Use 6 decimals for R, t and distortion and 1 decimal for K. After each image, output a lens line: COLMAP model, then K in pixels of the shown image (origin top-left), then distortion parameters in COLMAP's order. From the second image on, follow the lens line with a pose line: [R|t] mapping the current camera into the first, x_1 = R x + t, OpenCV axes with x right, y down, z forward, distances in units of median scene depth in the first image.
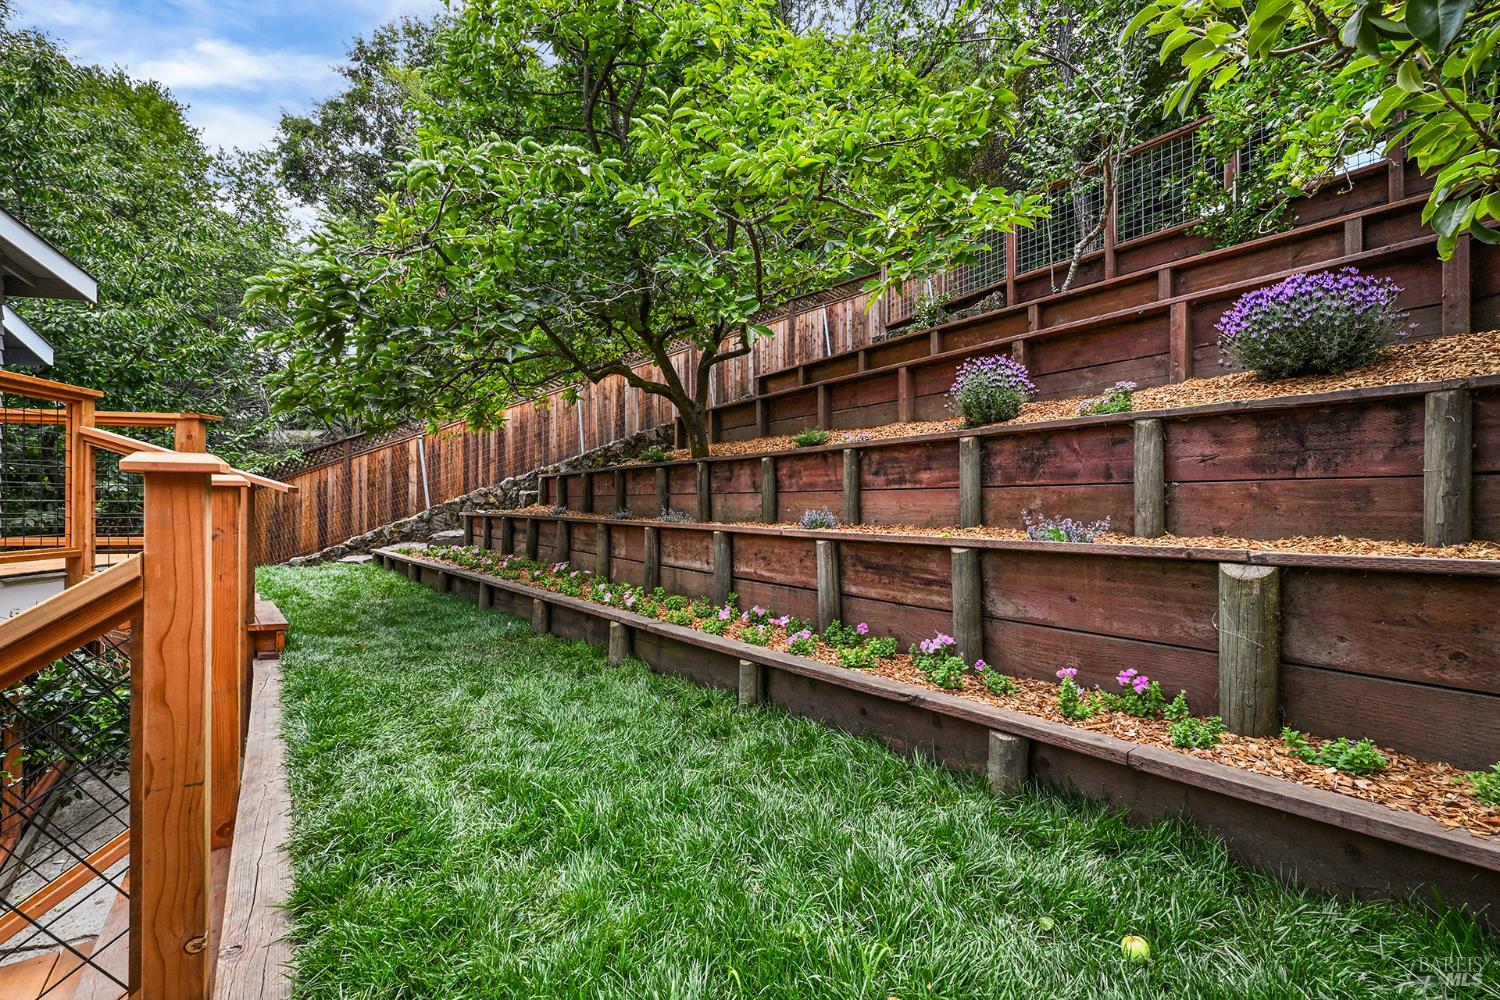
lens RADIAL K [[607.5, 0, 744.0], [0, 607.5, 478.9], [0, 0, 1]] dist [0.000184, 0.000051]
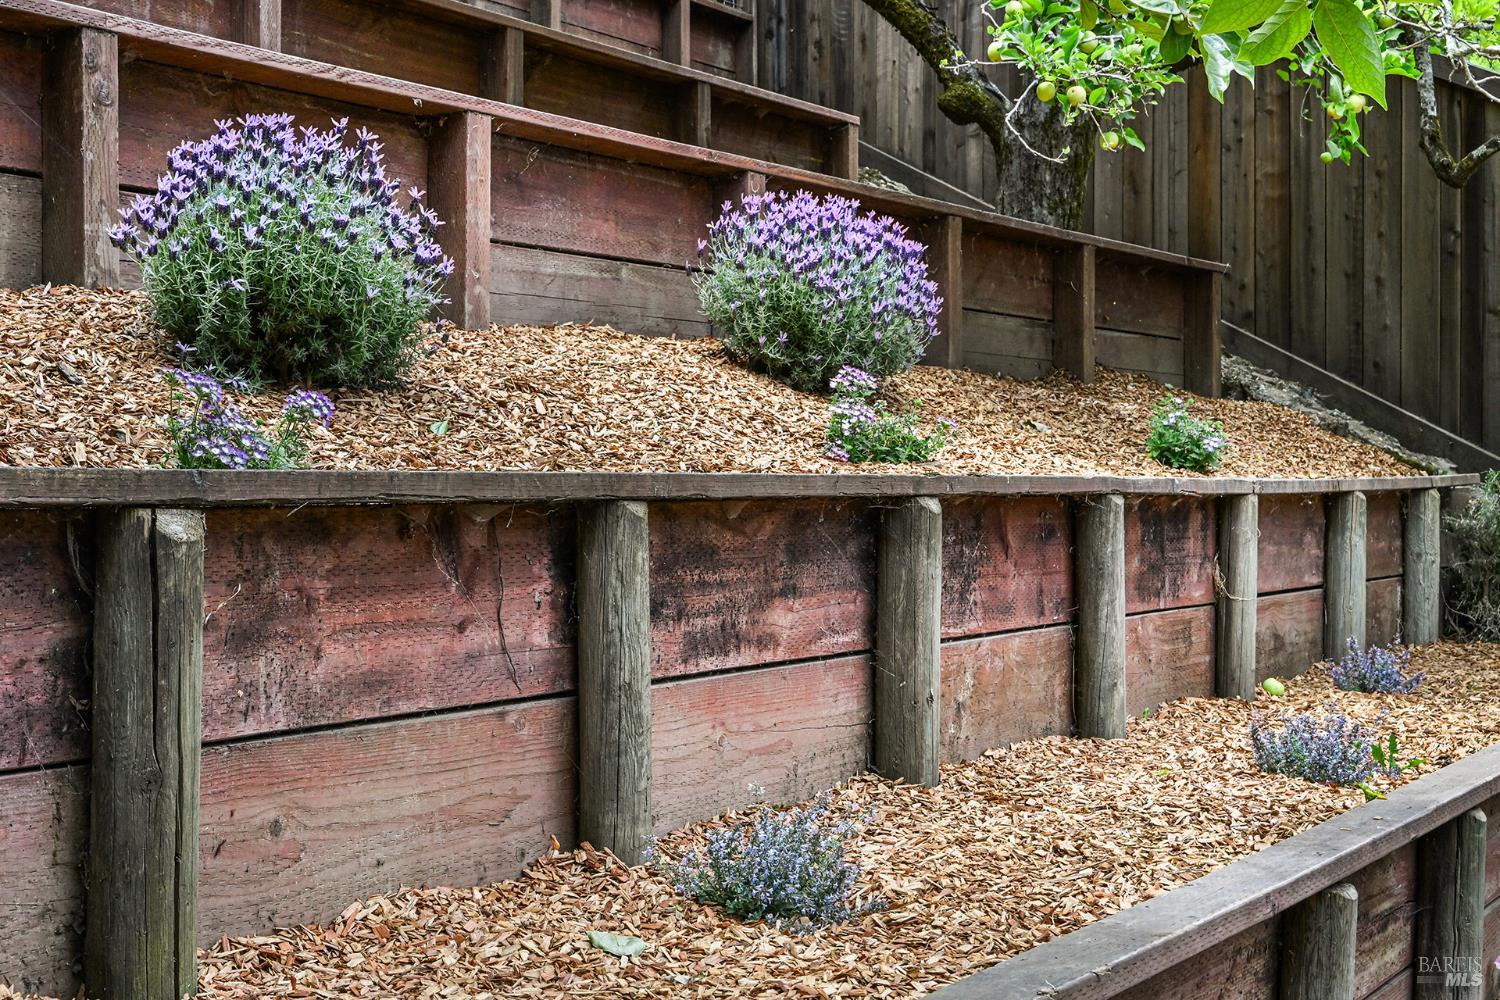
lens RADIAL K [[2023.5, 0, 750.0], [0, 2023.5, 500.0], [0, 0, 1]] dist [-0.007101, -0.004891]
pose [[-0.359512, -0.001562, 0.933139, -0.519987], [-0.034565, 0.999335, -0.011644, -0.044410], [-0.932500, -0.036440, -0.359327, 1.262545]]
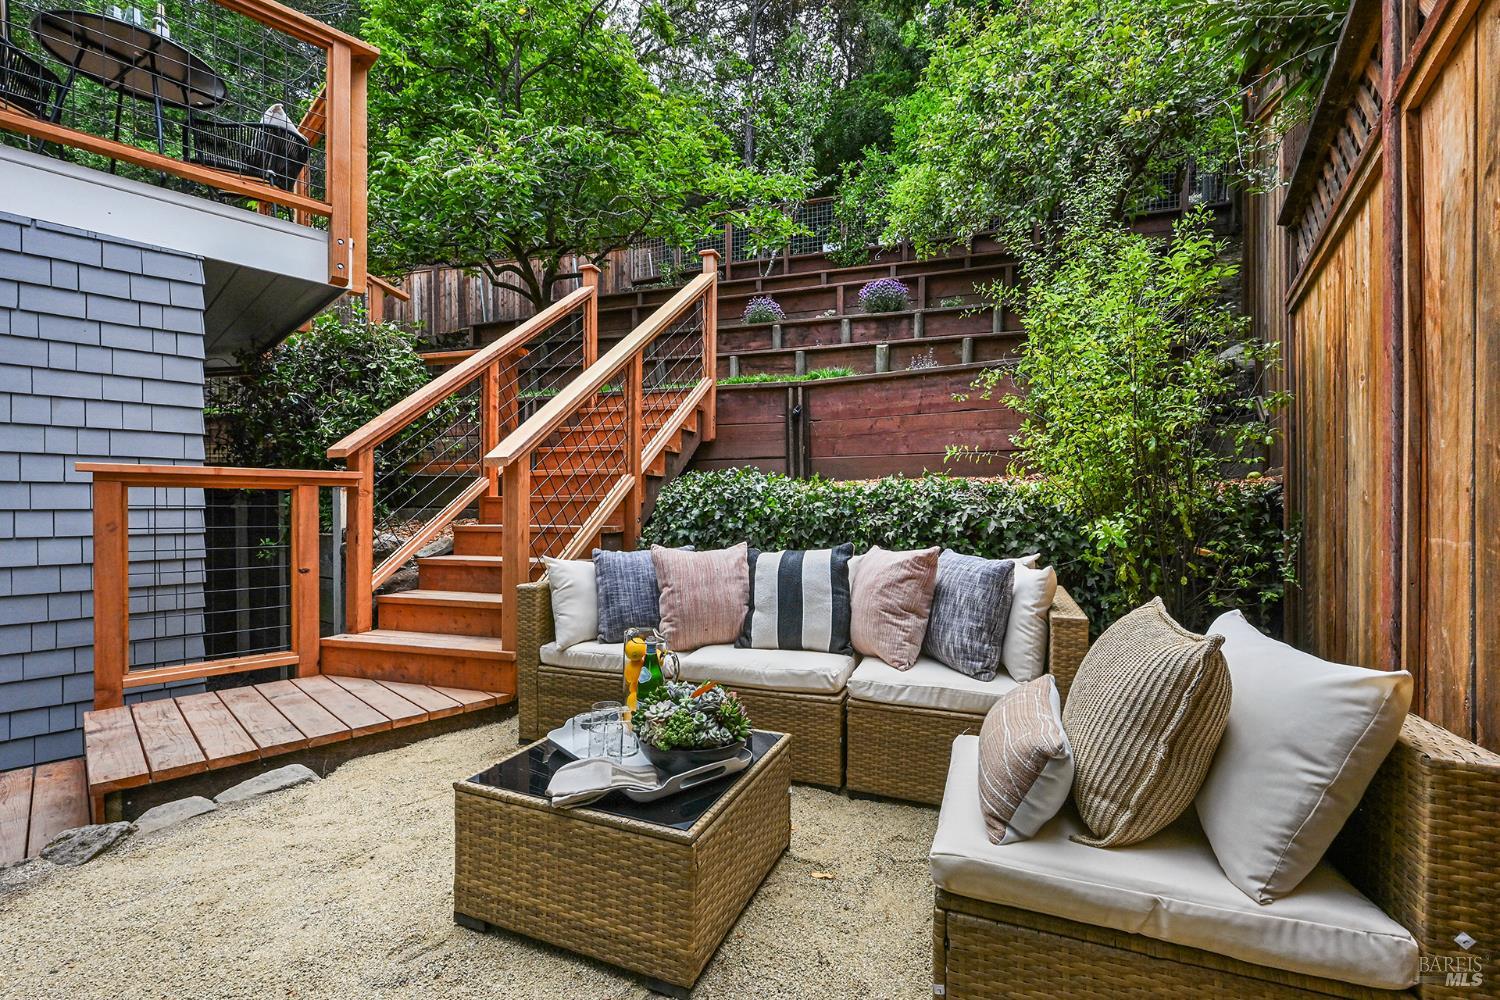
lens RADIAL K [[653.0, 0, 750.0], [0, 653.0, 500.0], [0, 0, 1]] dist [-0.000620, -0.000086]
pose [[0.816384, -0.000578, 0.577509, -0.971504], [-0.023238, 0.999157, 0.033850, 0.435693], [-0.577042, -0.041055, 0.815682, -0.832363]]
